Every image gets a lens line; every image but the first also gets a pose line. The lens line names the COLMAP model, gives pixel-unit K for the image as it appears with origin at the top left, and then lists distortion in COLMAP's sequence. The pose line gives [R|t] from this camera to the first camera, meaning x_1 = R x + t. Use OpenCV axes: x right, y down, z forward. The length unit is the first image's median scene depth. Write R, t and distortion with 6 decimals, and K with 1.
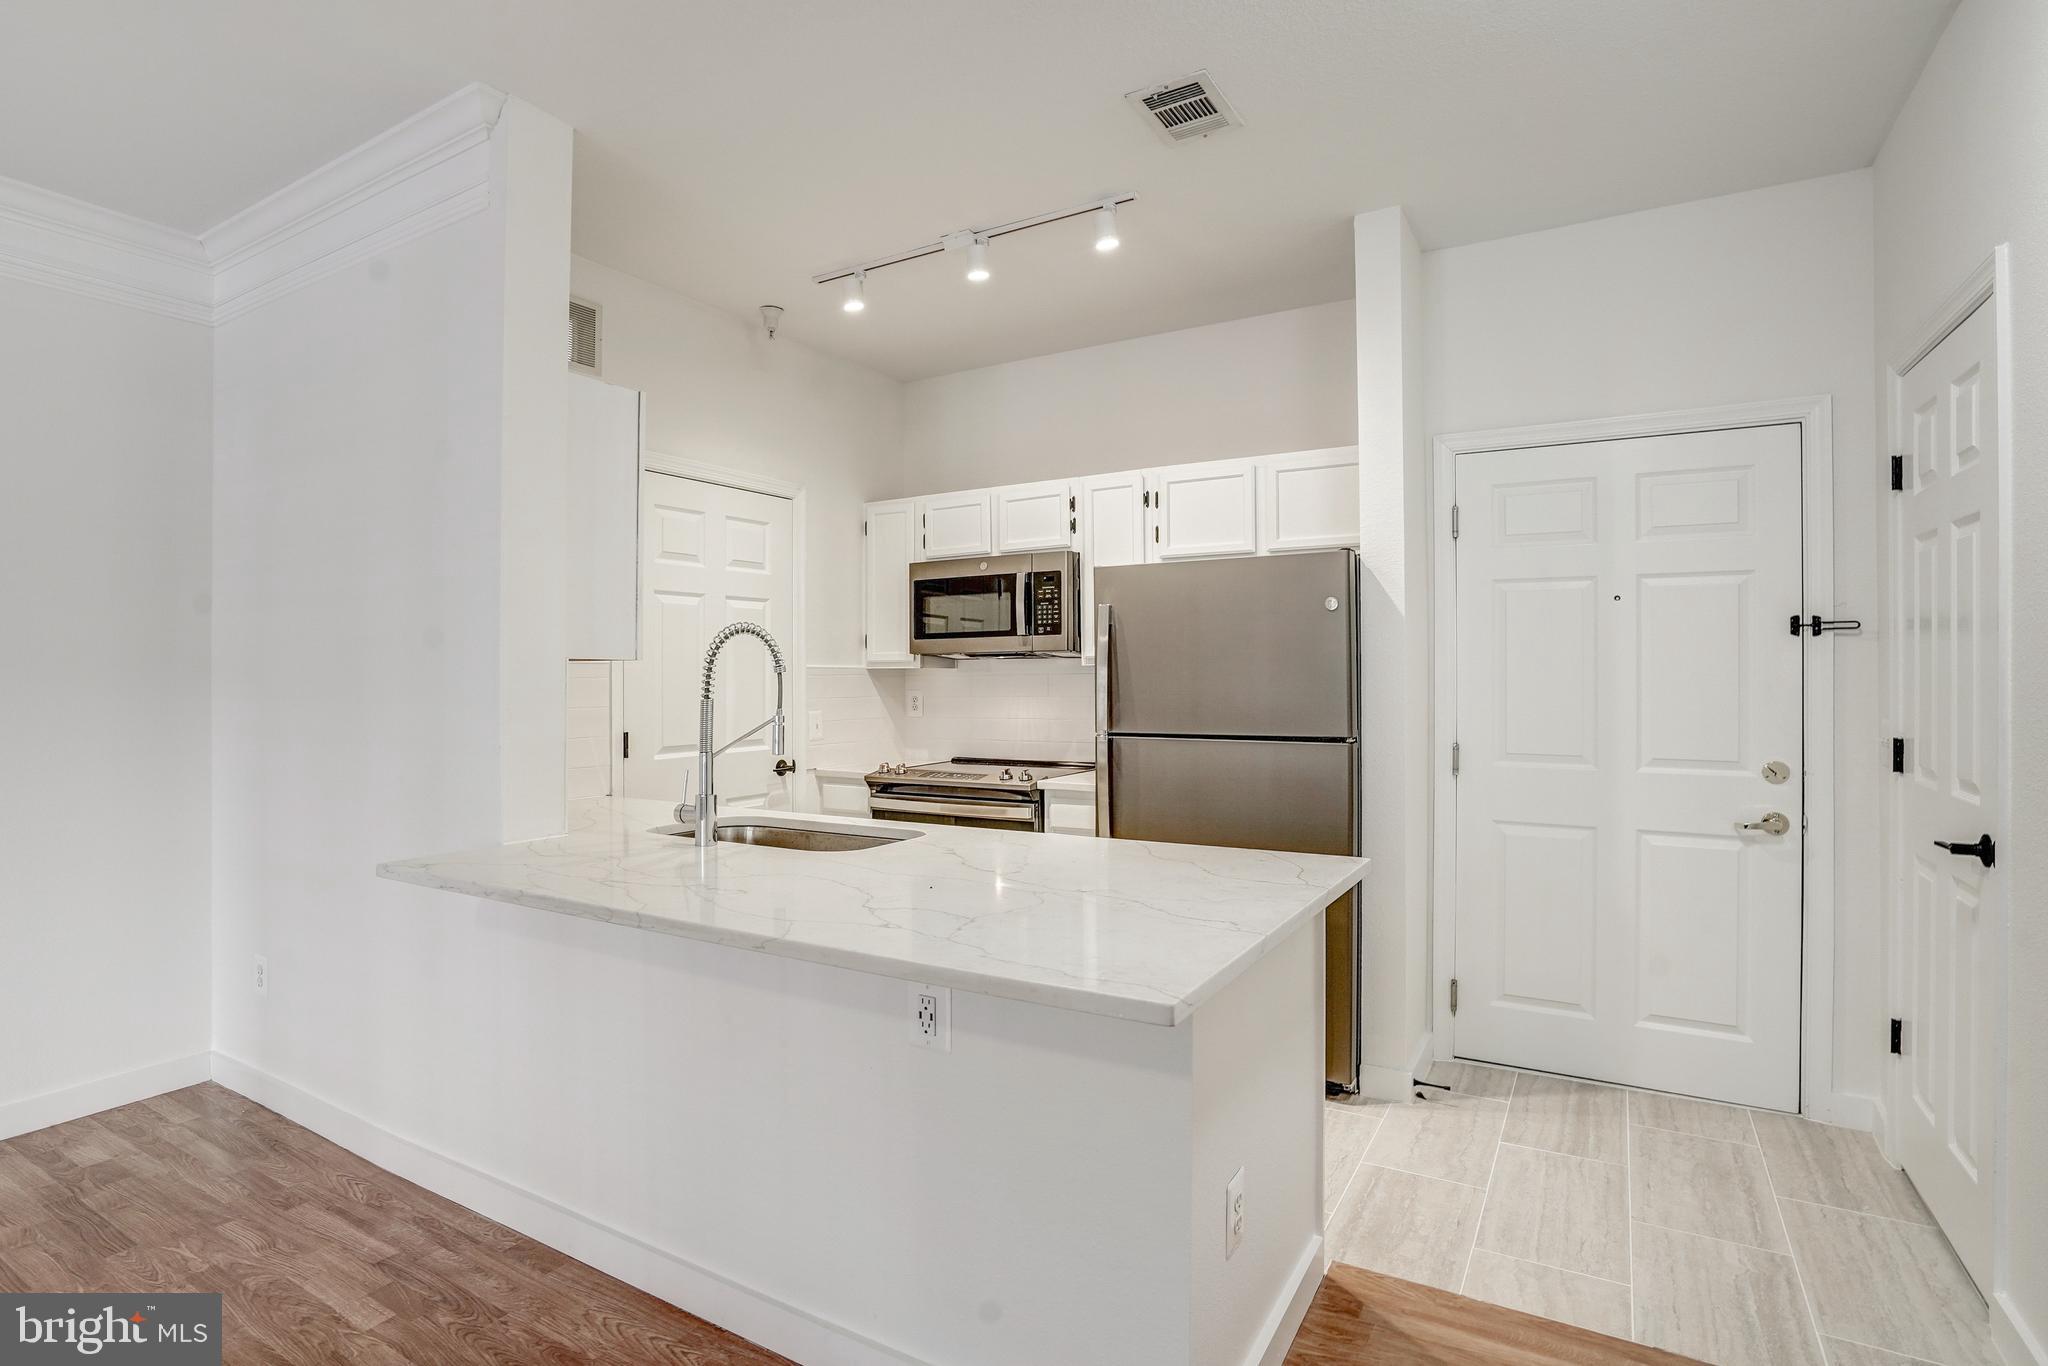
lens RADIAL K [[1005.5, 0, 972.2], [0, 1005.5, 683.3], [0, 0, 1]] dist [-0.055441, 0.020008]
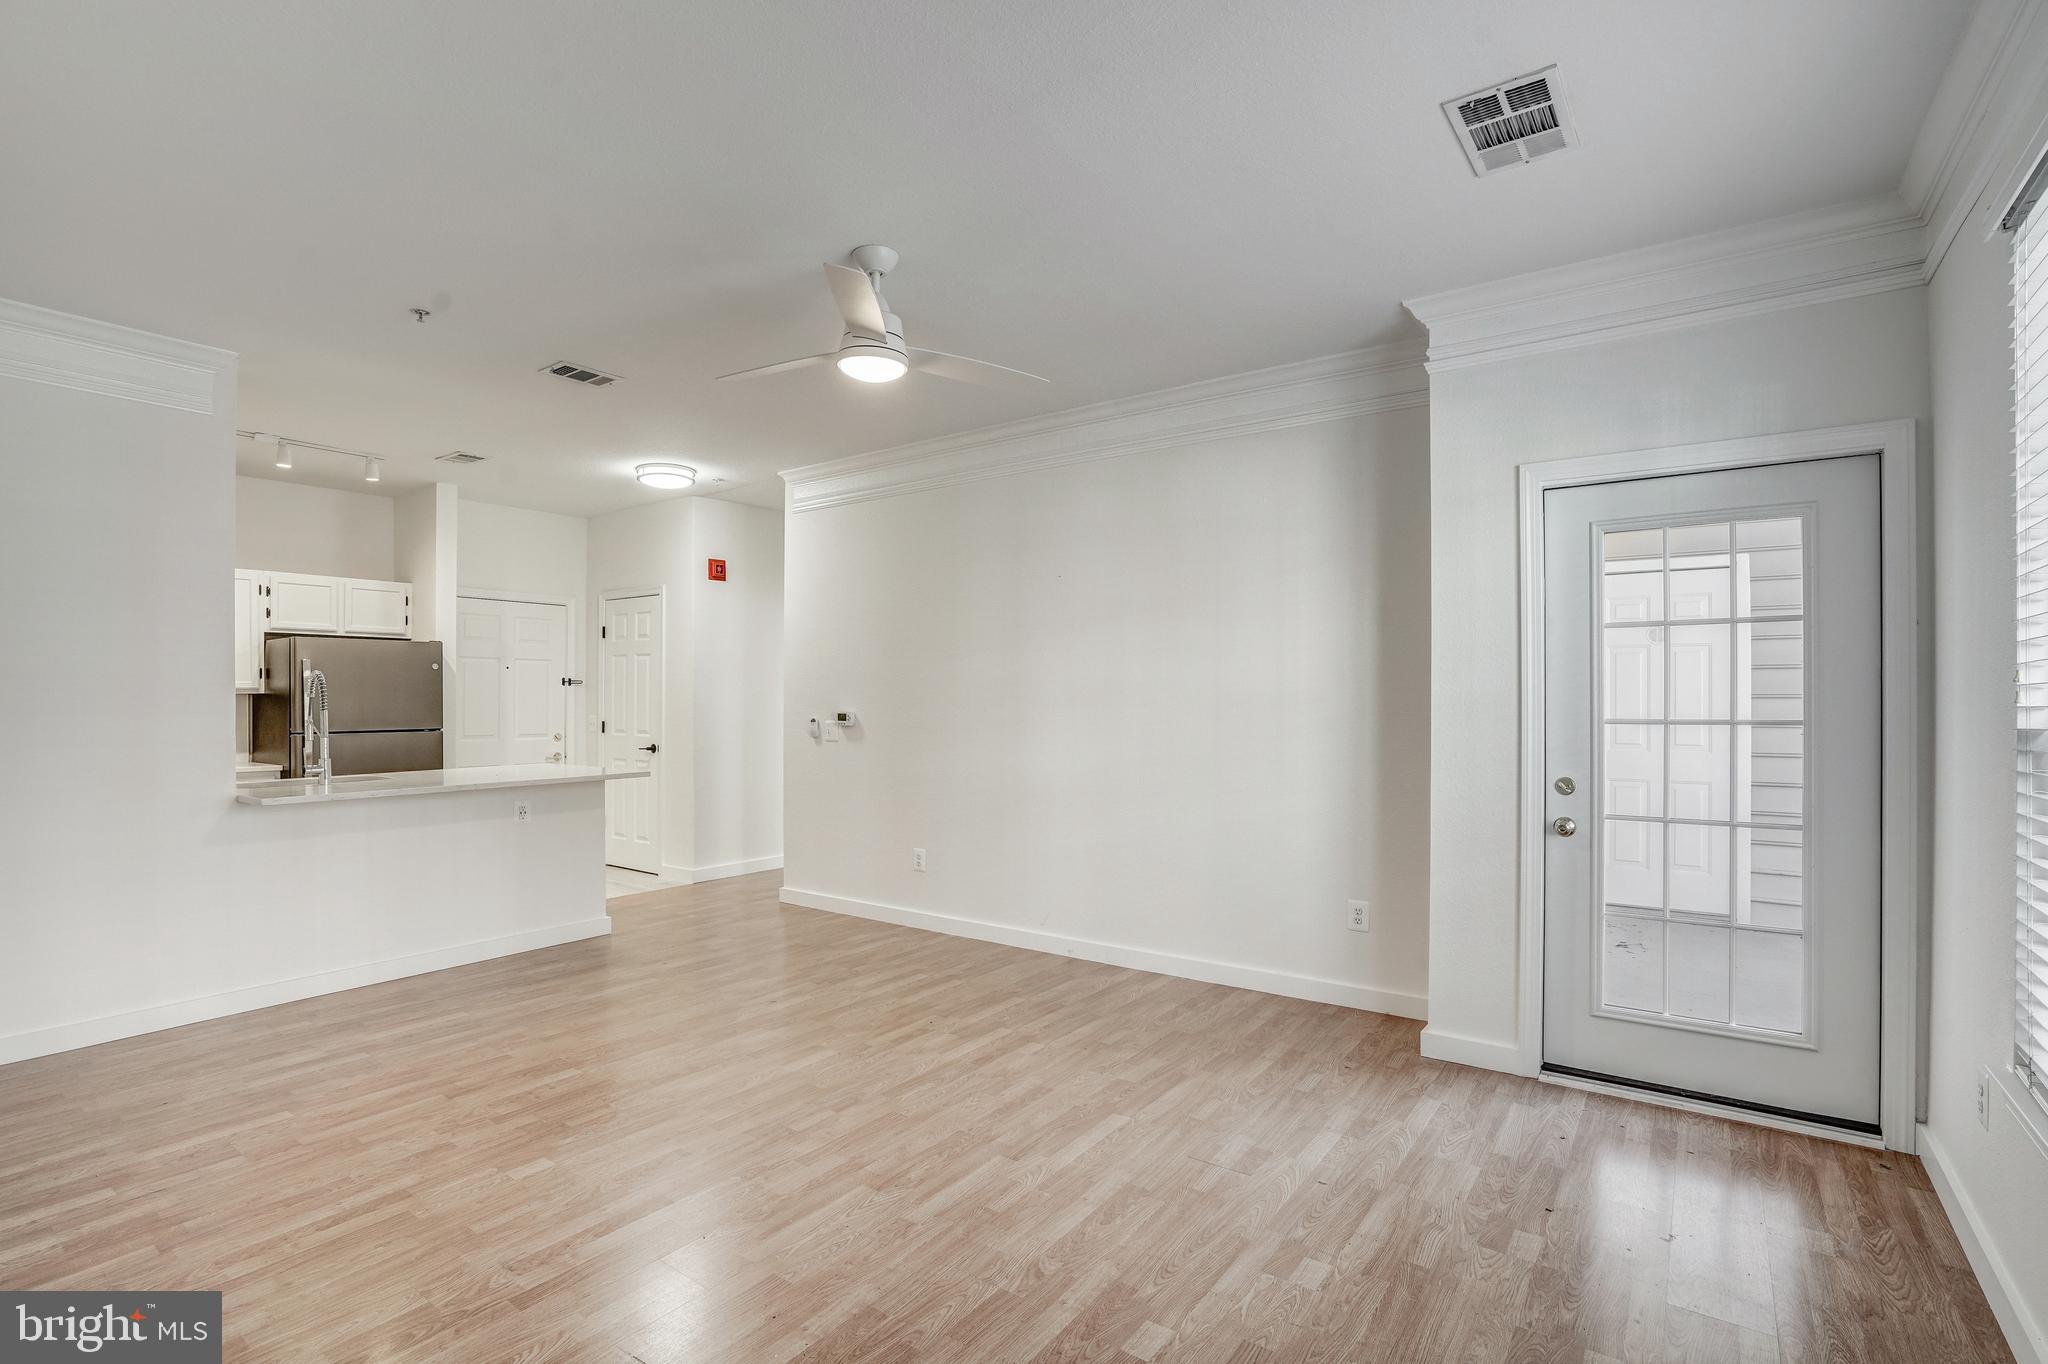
lens RADIAL K [[967.9, 0, 1026.0], [0, 967.9, 697.3], [0, 0, 1]] dist [-0.052837, 0.019102]
pose [[0.055829, 0.004184, 0.998432, -1.213215], [0.006028, 0.999972, -0.004527, 0.002030], [-0.998422, 0.006271, 0.055802, -0.292844]]
